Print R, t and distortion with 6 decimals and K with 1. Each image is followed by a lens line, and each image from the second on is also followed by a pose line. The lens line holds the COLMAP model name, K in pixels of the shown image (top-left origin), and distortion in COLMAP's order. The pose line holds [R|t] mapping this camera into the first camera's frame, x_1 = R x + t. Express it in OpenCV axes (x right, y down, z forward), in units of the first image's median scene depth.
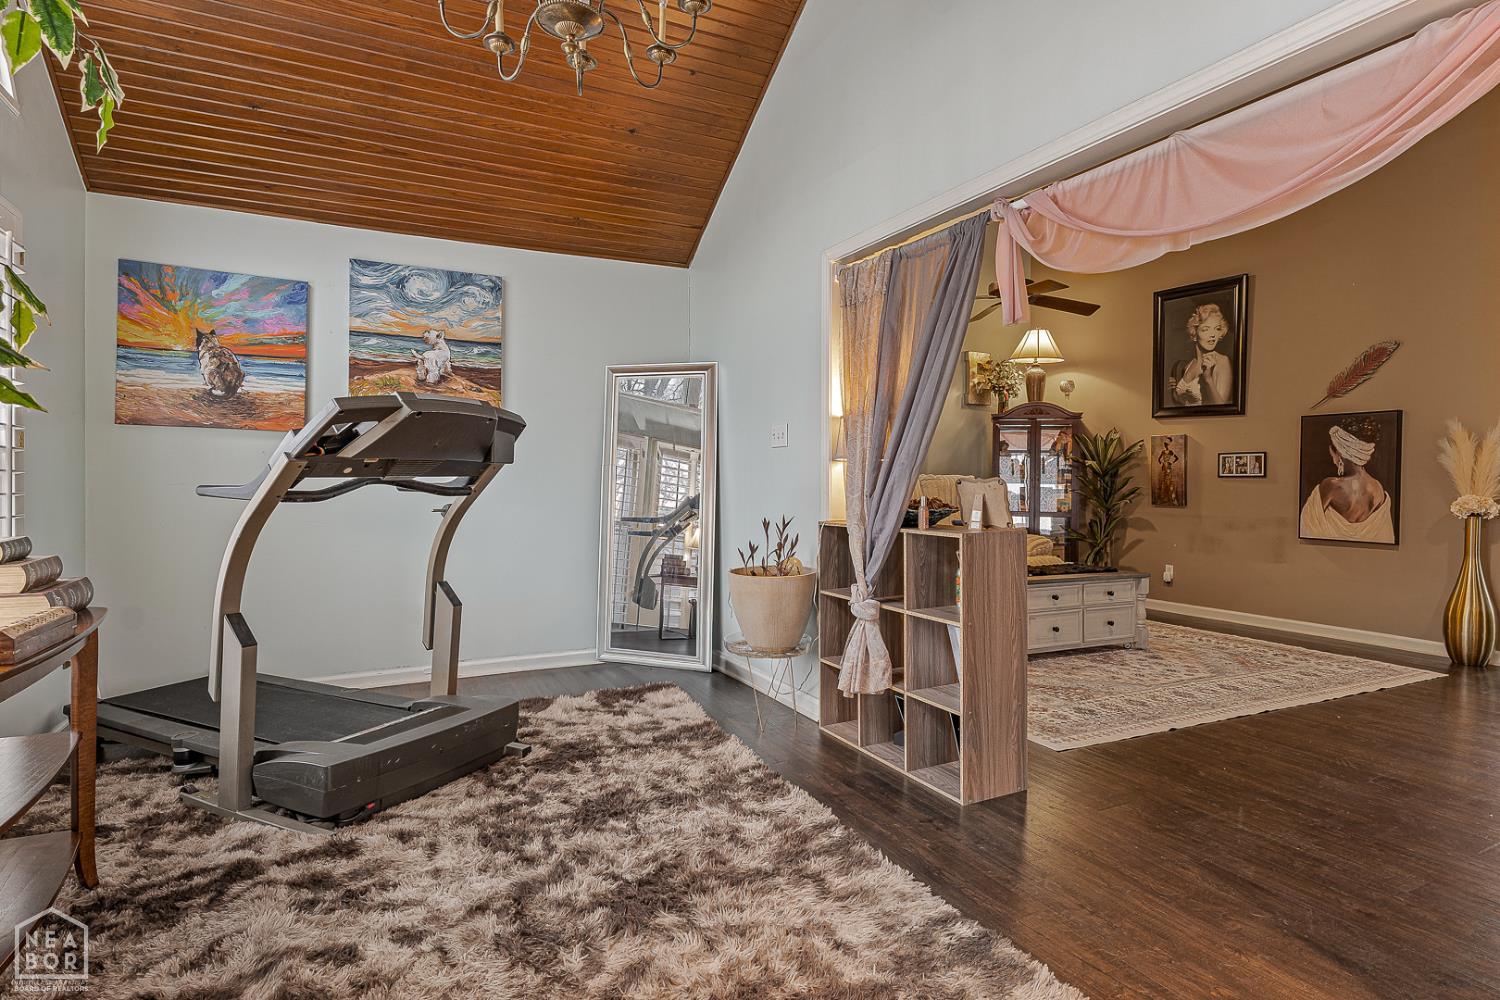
lens RADIAL K [[773.7, 0, 752.5], [0, 773.7, 495.6], [0, 0, 1]] dist [-0.004174, -0.001390]
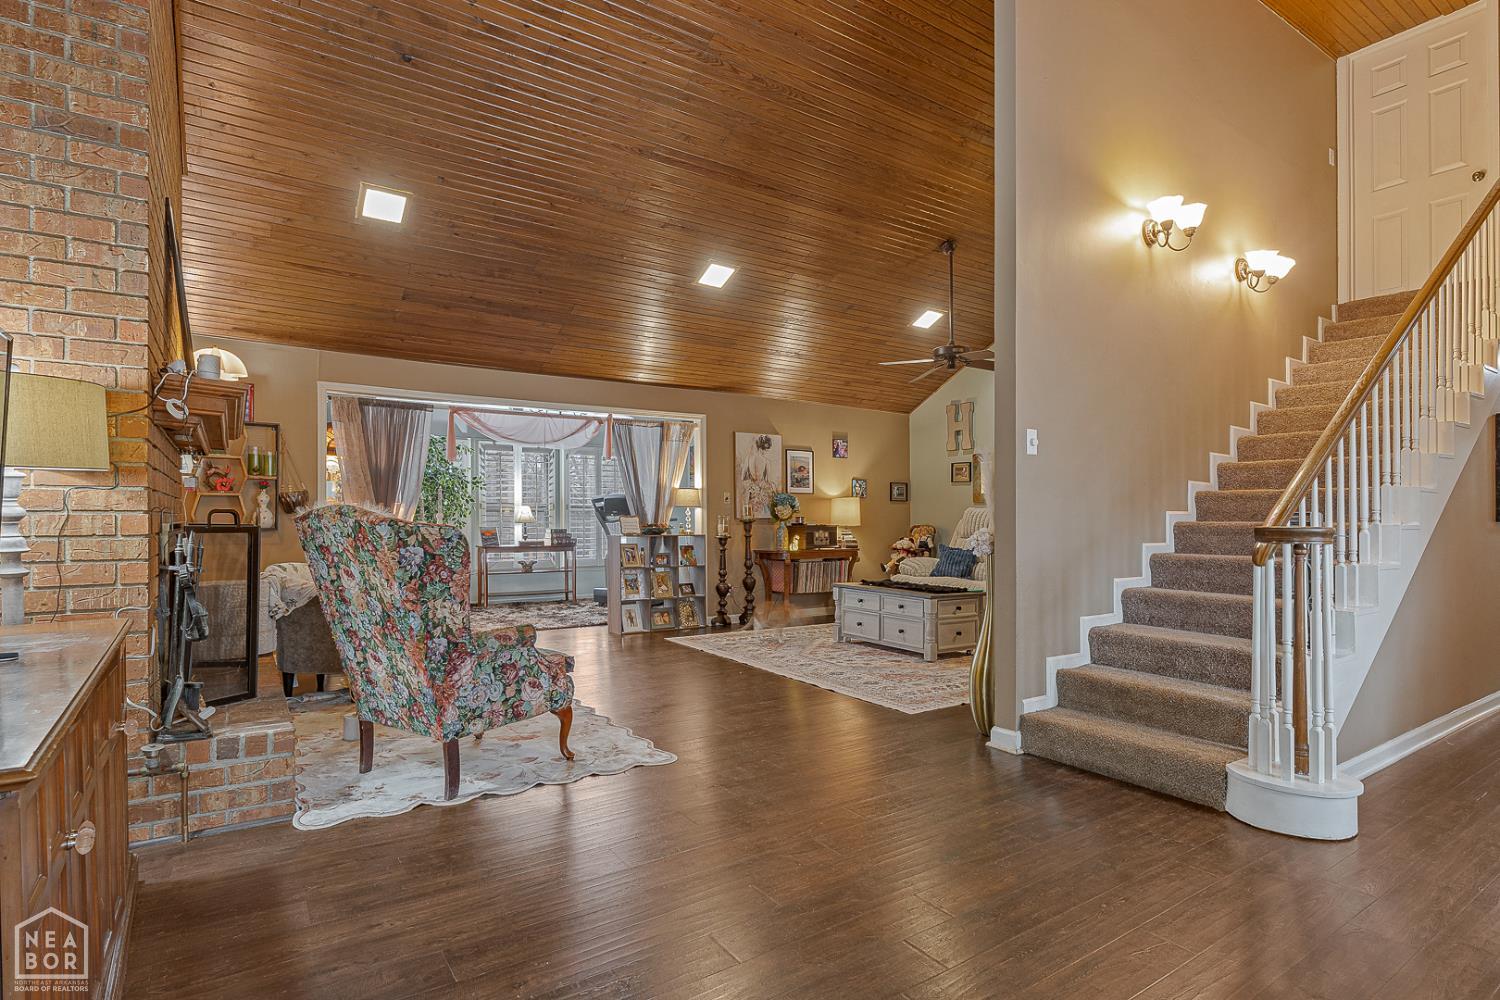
lens RADIAL K [[777.7, 0, 746.4], [0, 777.7, 518.3], [0, 0, 1]] dist [0.000678, -0.000165]
pose [[0.125462, 0.000339, -0.992098, 1.497316], [-0.017838, 0.999839, -0.001914, -0.007208], [0.991938, 0.017937, 0.125448, 0.538242]]
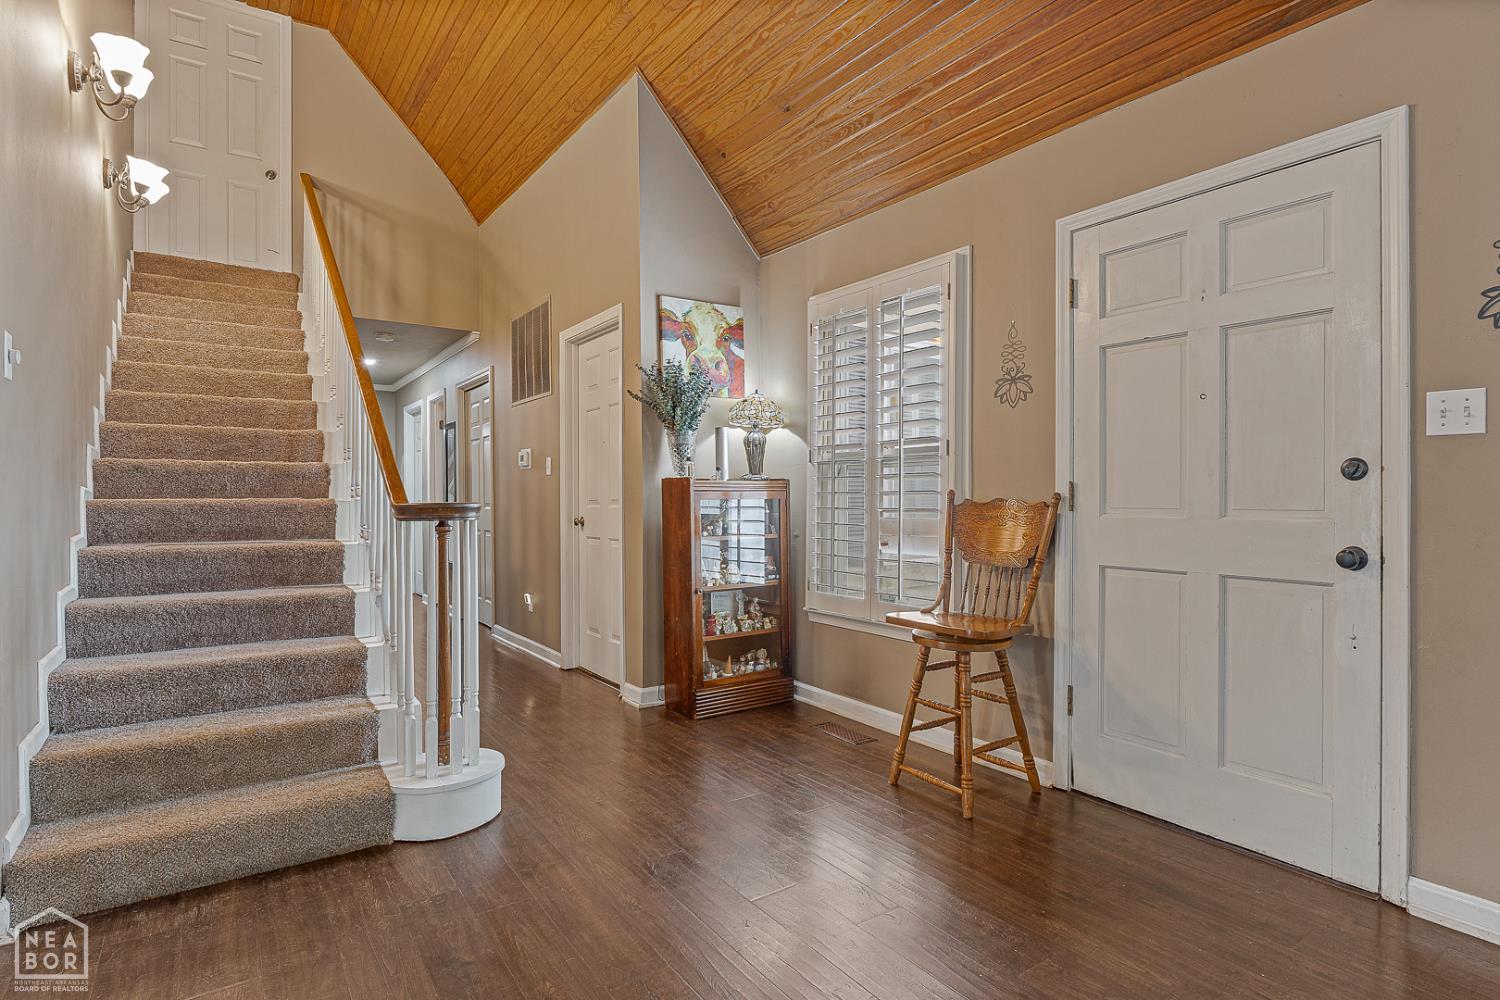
lens RADIAL K [[779.3, 0, 750.0], [0, 779.3, 500.0], [0, 0, 1]] dist [-0.002733, -0.001373]
pose [[0.991476, -0.010746, 0.129844, 1.108787], [0.011917, 0.999895, -0.008241, -0.003347], [-0.129742, 0.009718, 0.991500, 0.451276]]
